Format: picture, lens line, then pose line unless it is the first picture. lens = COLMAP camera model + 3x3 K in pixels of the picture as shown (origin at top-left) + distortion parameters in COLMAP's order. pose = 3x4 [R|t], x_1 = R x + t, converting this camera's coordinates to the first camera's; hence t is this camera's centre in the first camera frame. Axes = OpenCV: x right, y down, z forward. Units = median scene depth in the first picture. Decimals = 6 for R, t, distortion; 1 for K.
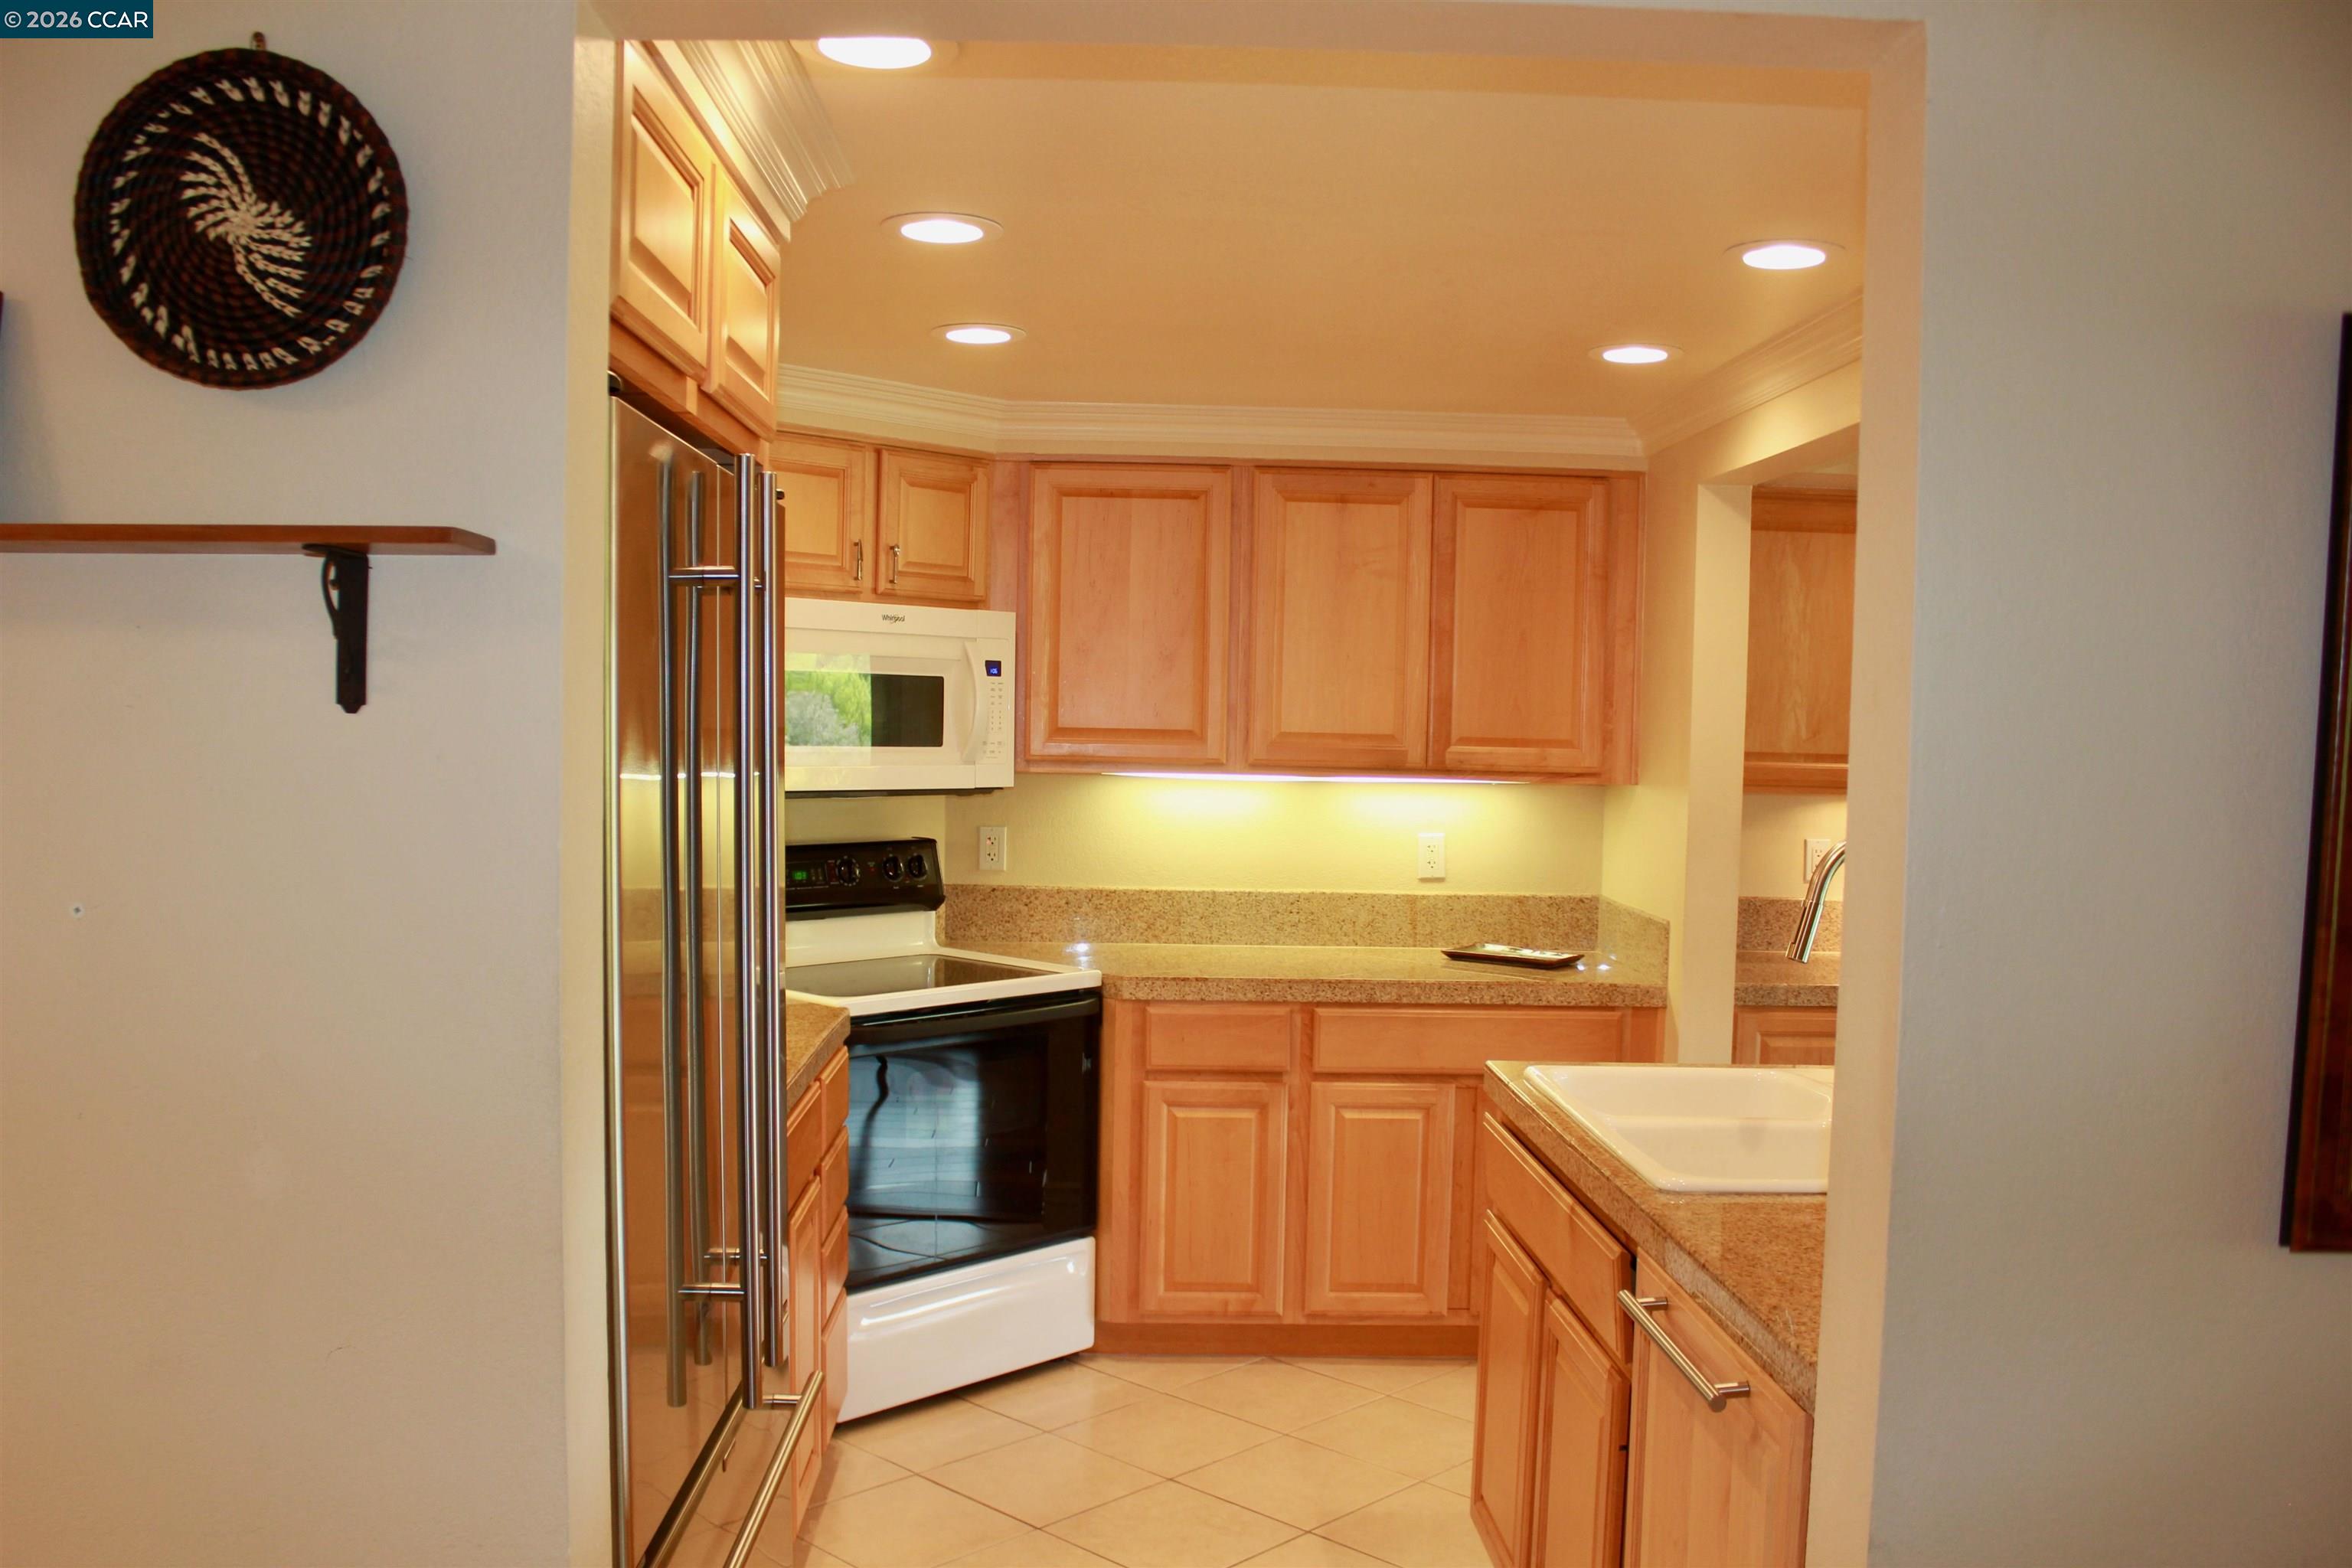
lens RADIAL K [[1968.8, 0, 1142.2], [0, 1968.8, 833.7], [0, 0, 1]] dist [-0.164998, 0.144653]
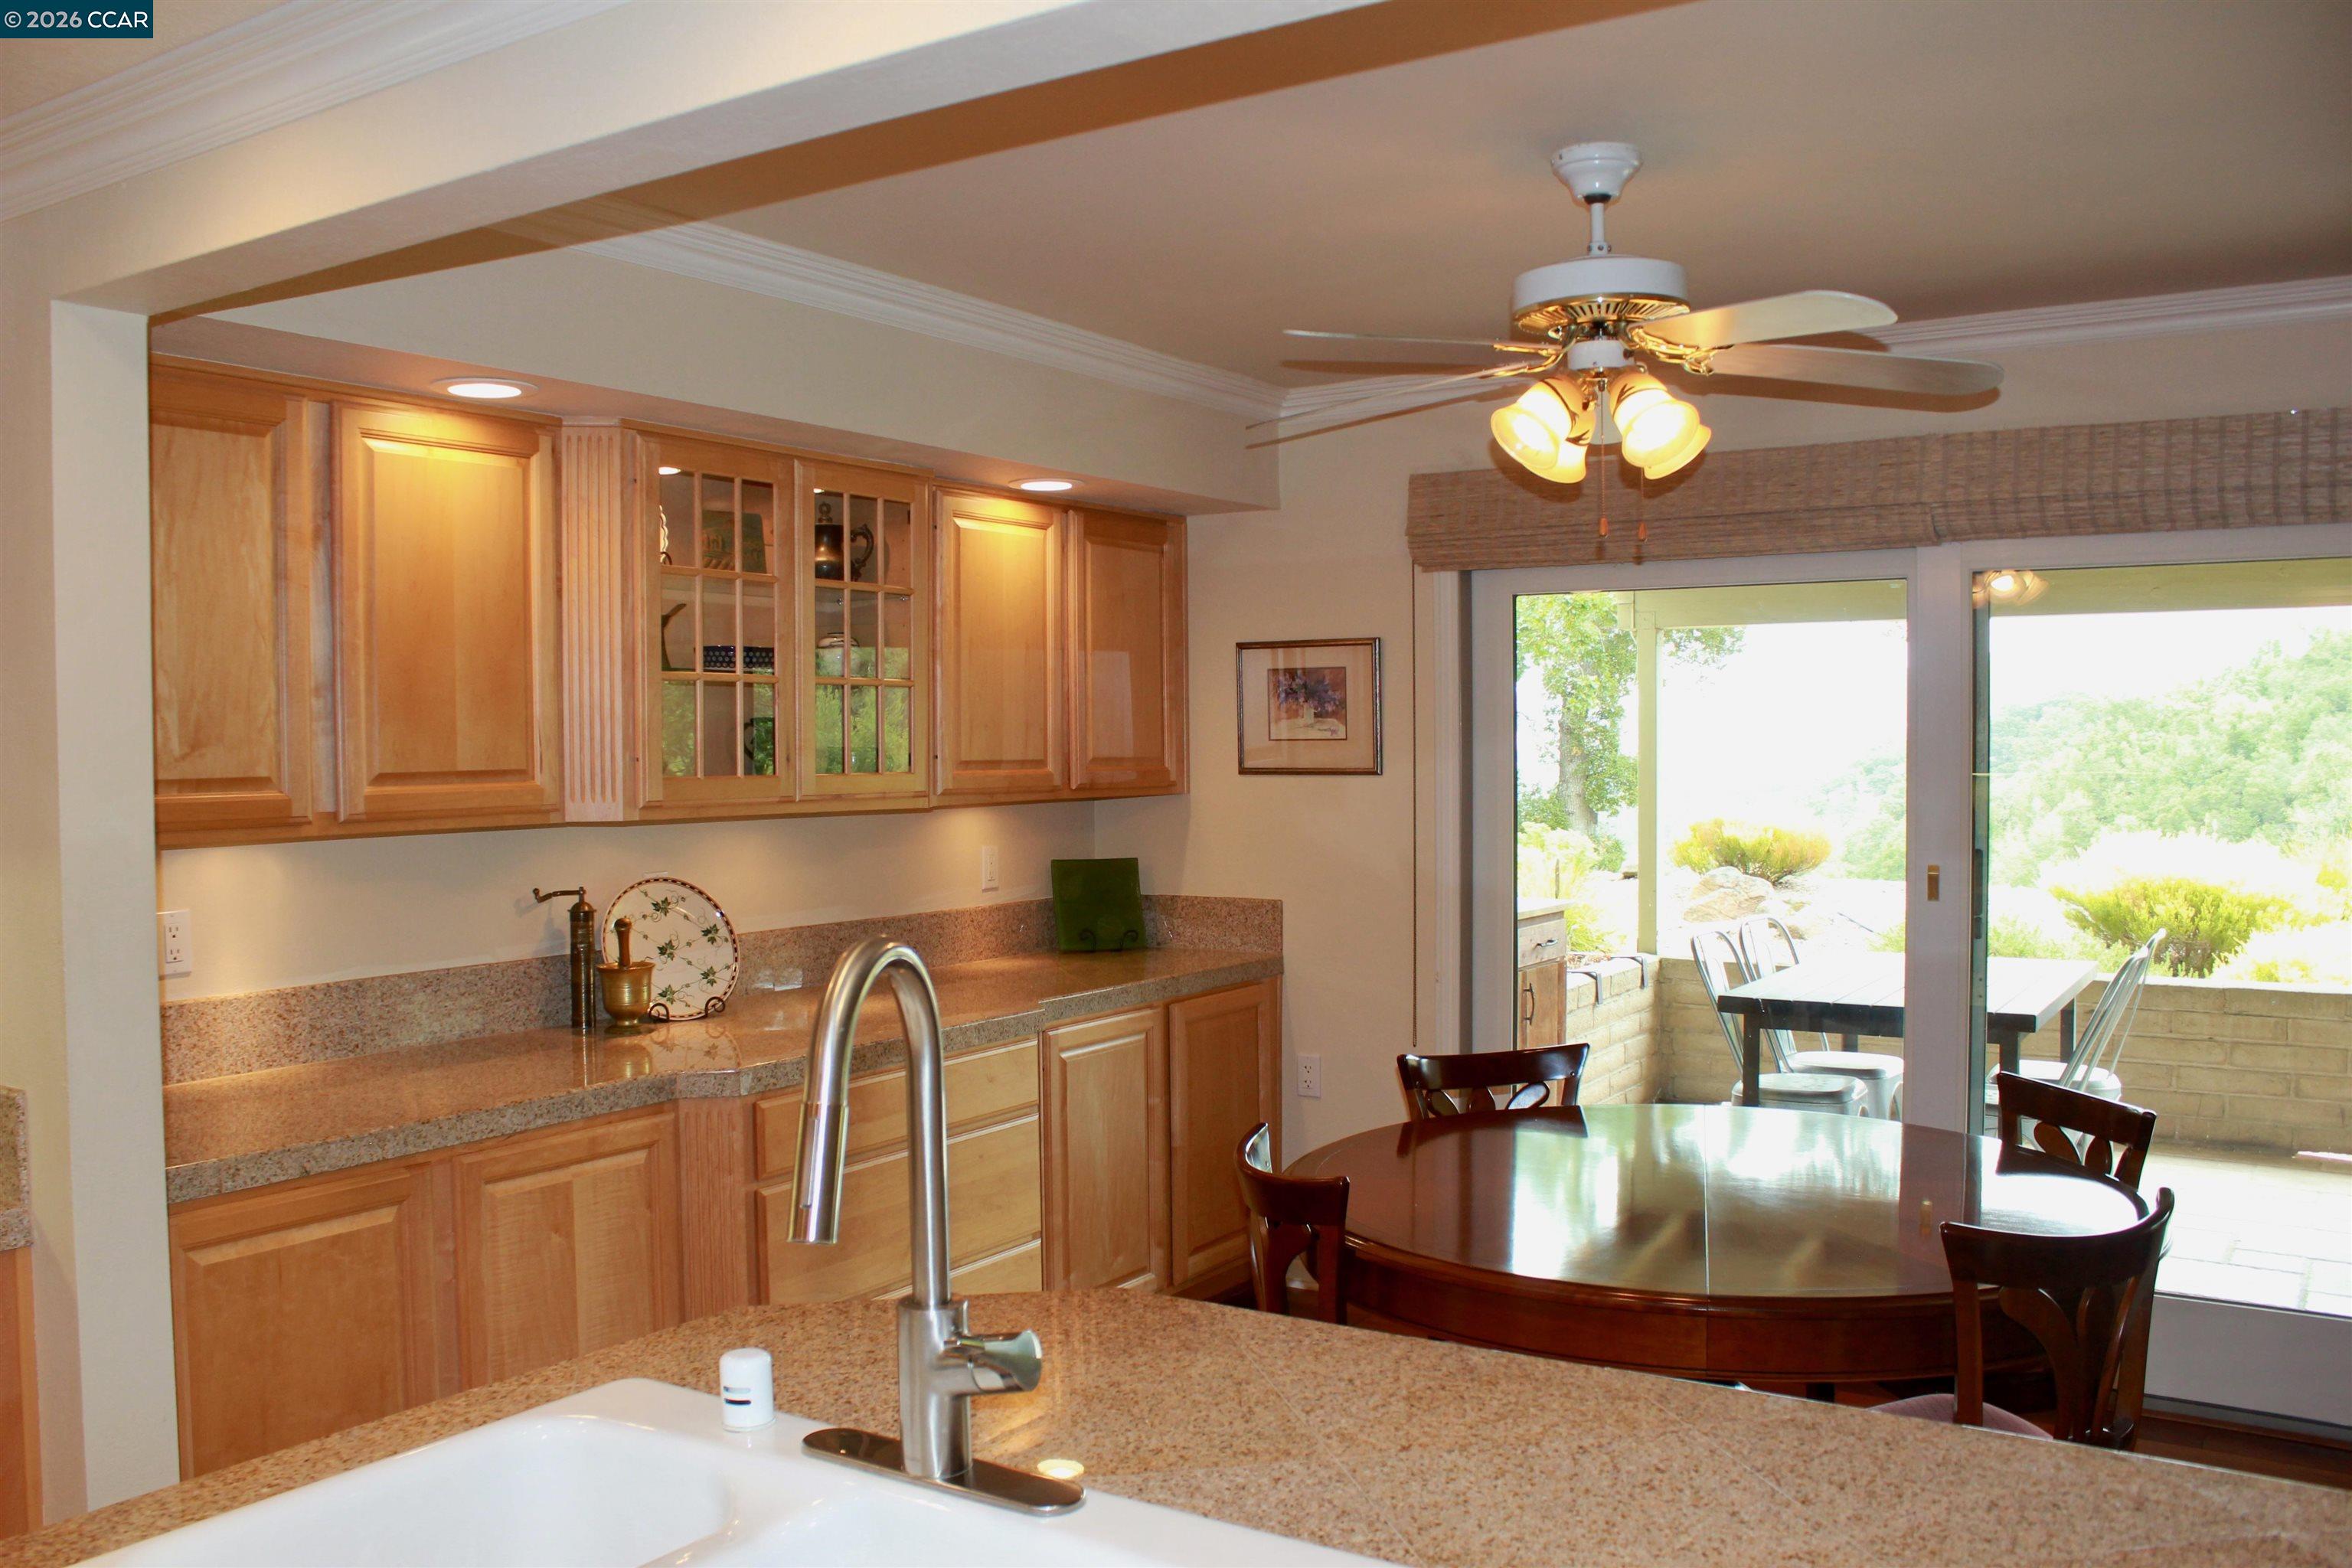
lens RADIAL K [[1968.8, 0, 1142.2], [0, 1968.8, 833.7], [0, 0, 1]] dist [-0.164998, 0.144653]
pose [[0.572203, -0.066312, 0.817427, 0.016259], [0.070497, 0.997013, 0.031532, -0.022570], [-0.817077, 0.039584, 0.575169, 0.414606]]
